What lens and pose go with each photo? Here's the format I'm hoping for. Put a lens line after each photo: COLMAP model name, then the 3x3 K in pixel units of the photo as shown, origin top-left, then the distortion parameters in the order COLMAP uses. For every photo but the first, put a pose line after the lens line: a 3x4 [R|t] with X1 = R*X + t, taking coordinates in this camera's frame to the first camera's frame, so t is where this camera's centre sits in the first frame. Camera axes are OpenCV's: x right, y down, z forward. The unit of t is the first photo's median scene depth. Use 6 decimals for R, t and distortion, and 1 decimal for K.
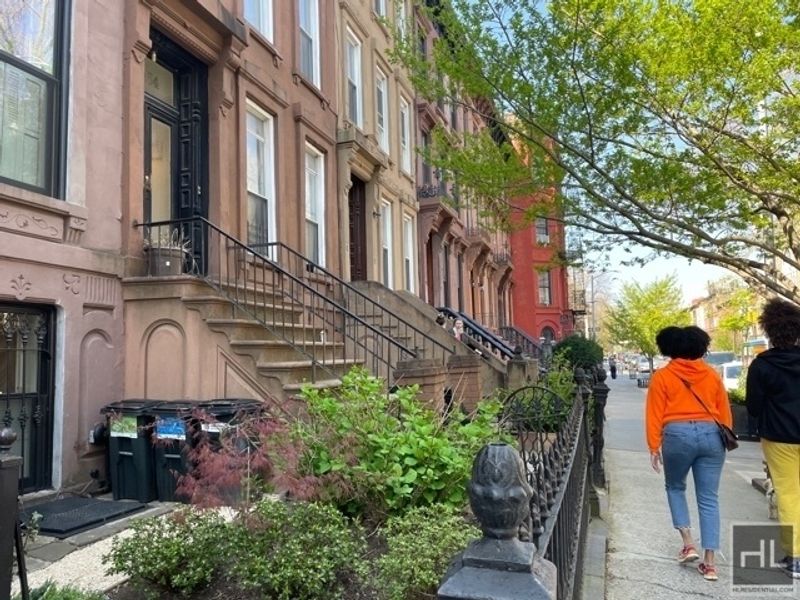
lens RADIAL K [[601.7, 0, 410.7], [0, 601.7, 296.1], [0, 0, 1]] dist [0.099290, -0.119052]
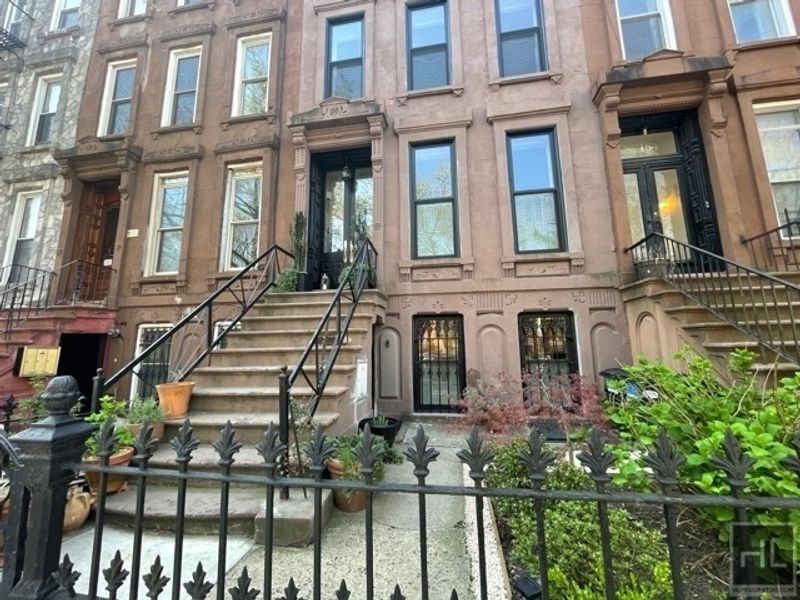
lens RADIAL K [[324.6, 0, 400.0], [0, 324.6, 300.0], [0, 0, 1]] dist [0.000105, -0.000499]
pose [[0.126762, -0.139268, -0.982108, 0.257914], [0.107878, 0.986158, -0.125918, 0.044809], [0.986050, -0.089986, 0.140031, 0.354279]]
